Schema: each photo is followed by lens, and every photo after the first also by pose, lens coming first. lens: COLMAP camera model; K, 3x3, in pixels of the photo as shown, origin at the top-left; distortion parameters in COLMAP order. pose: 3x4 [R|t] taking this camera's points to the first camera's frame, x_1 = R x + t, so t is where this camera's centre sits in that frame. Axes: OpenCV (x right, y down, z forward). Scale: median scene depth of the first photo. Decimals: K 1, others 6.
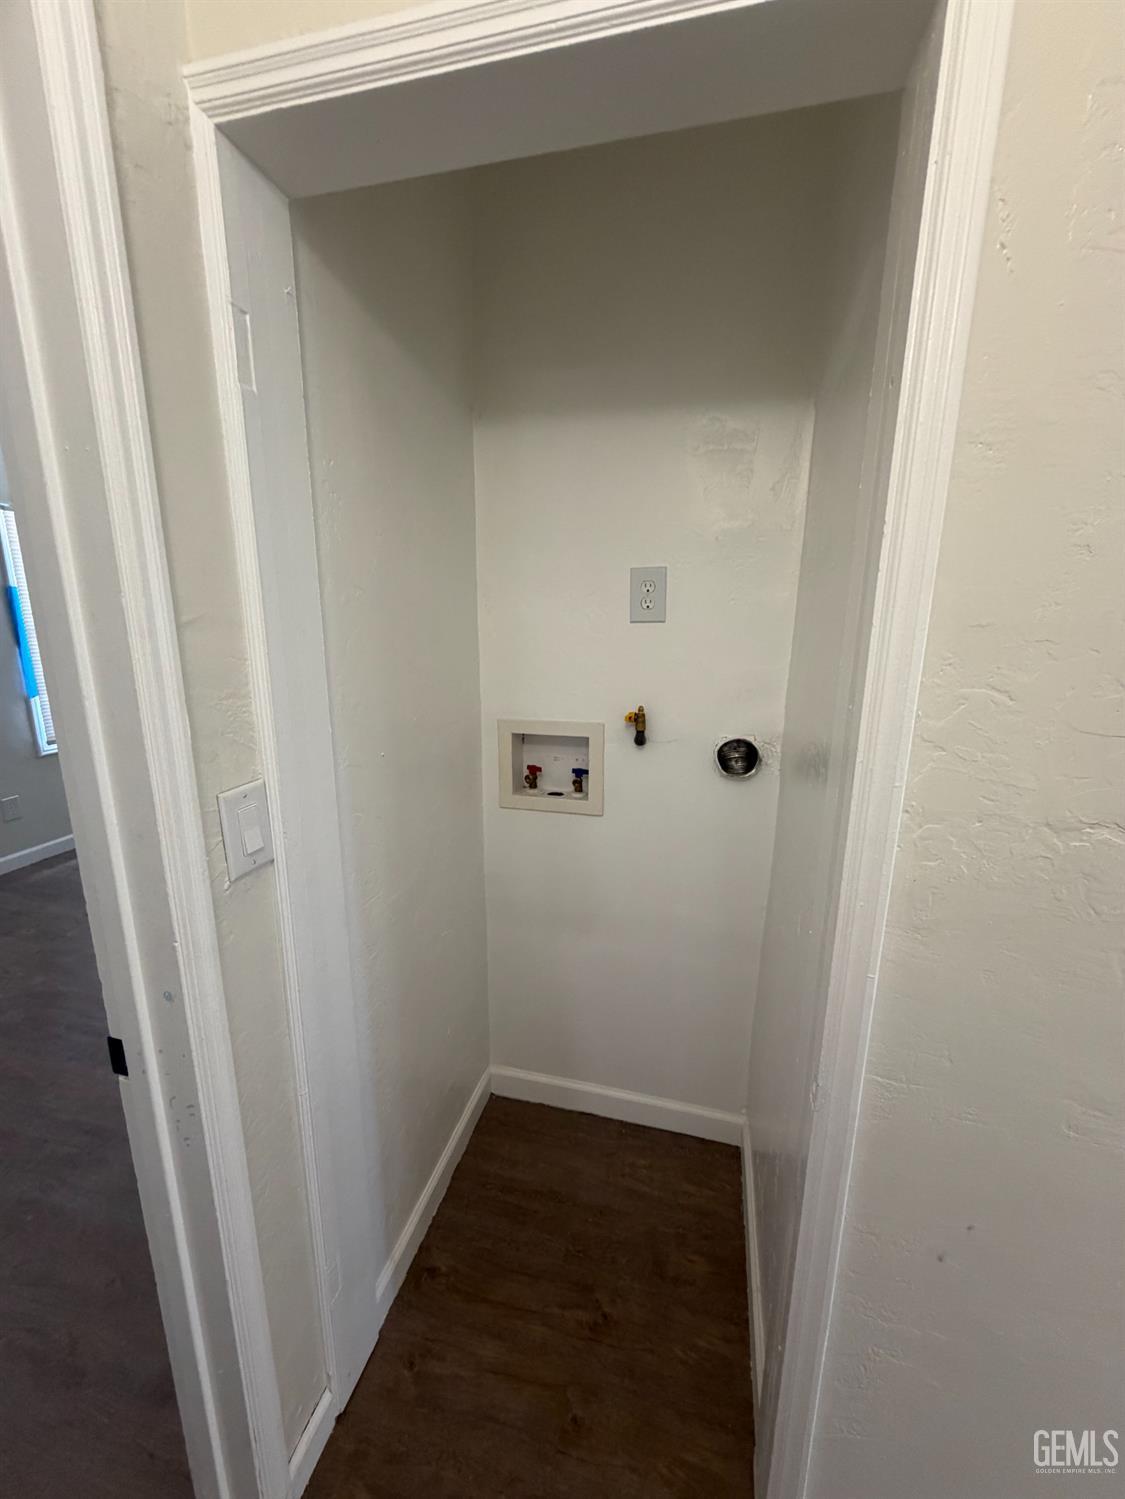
lens RADIAL K [[600.9, 0, 562.3], [0, 600.9, 751.0], [0, 0, 1]] dist [0.000444, 0.000234]
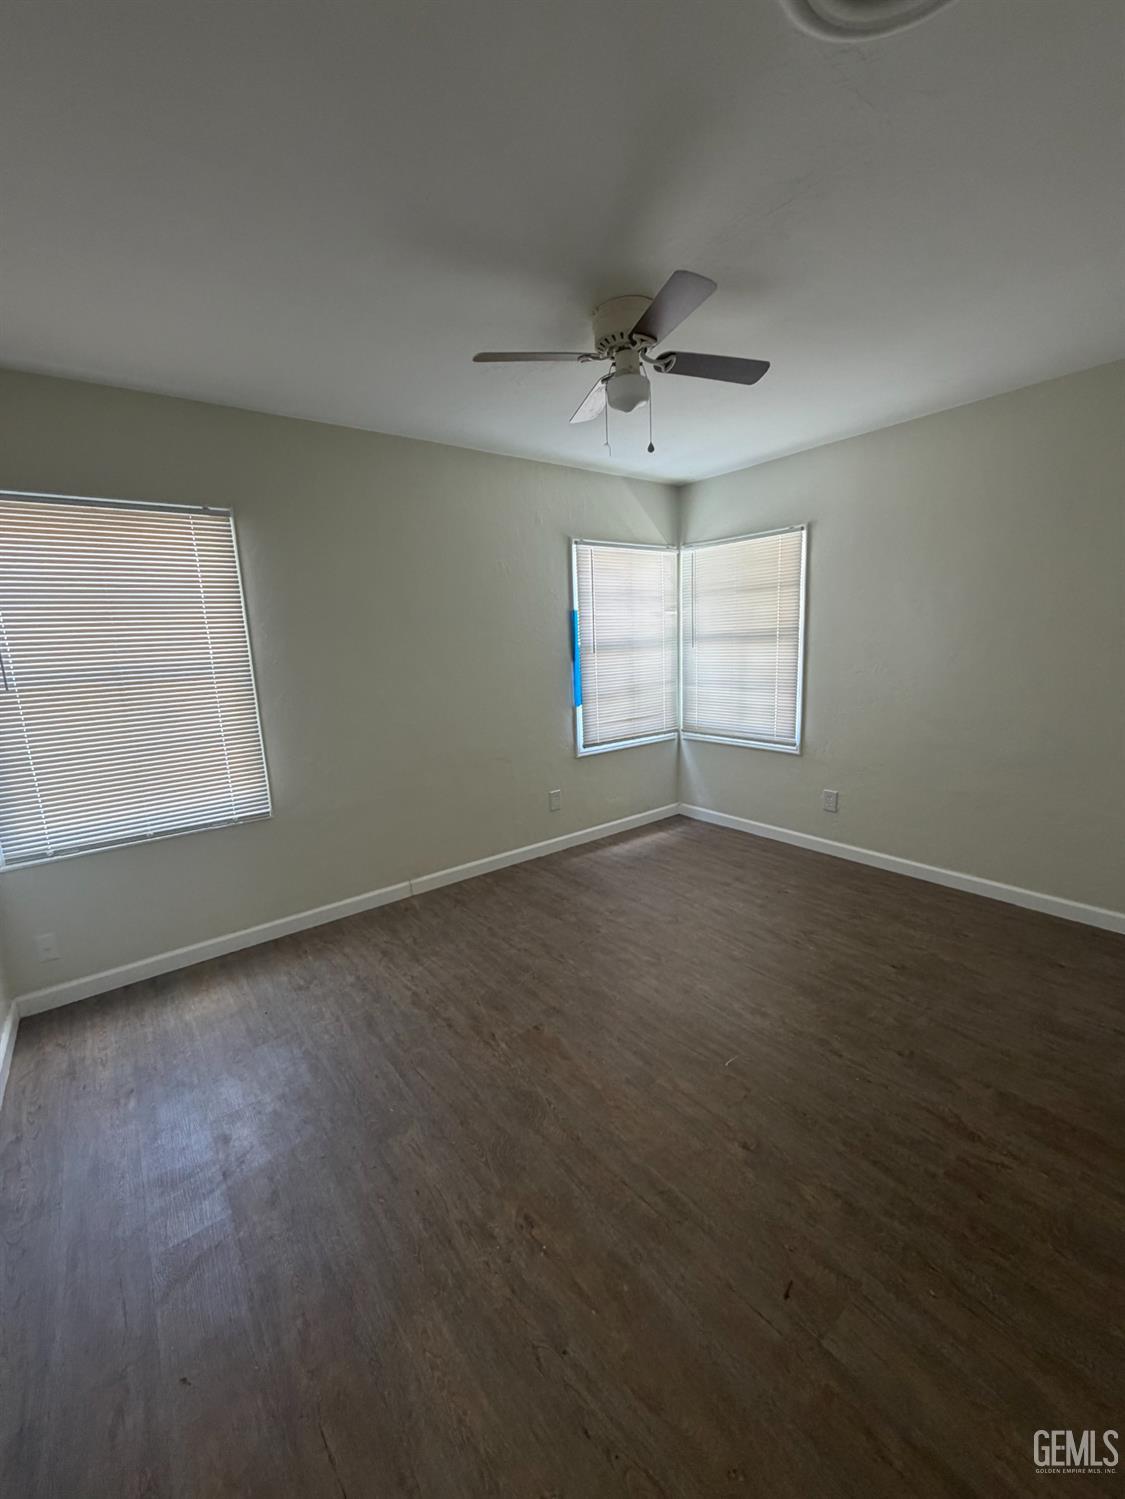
lens RADIAL K [[600.9, 0, 564.1], [0, 600.9, 747.5], [0, 0, 1]] dist [0.000444, 0.000234]
pose [[0.790455, 0.077384, -0.607613, -0.231085], [-0.093275, 0.995625, 0.005458, -0.016426], [0.605377, 0.052360, 0.794215, 0.088114]]
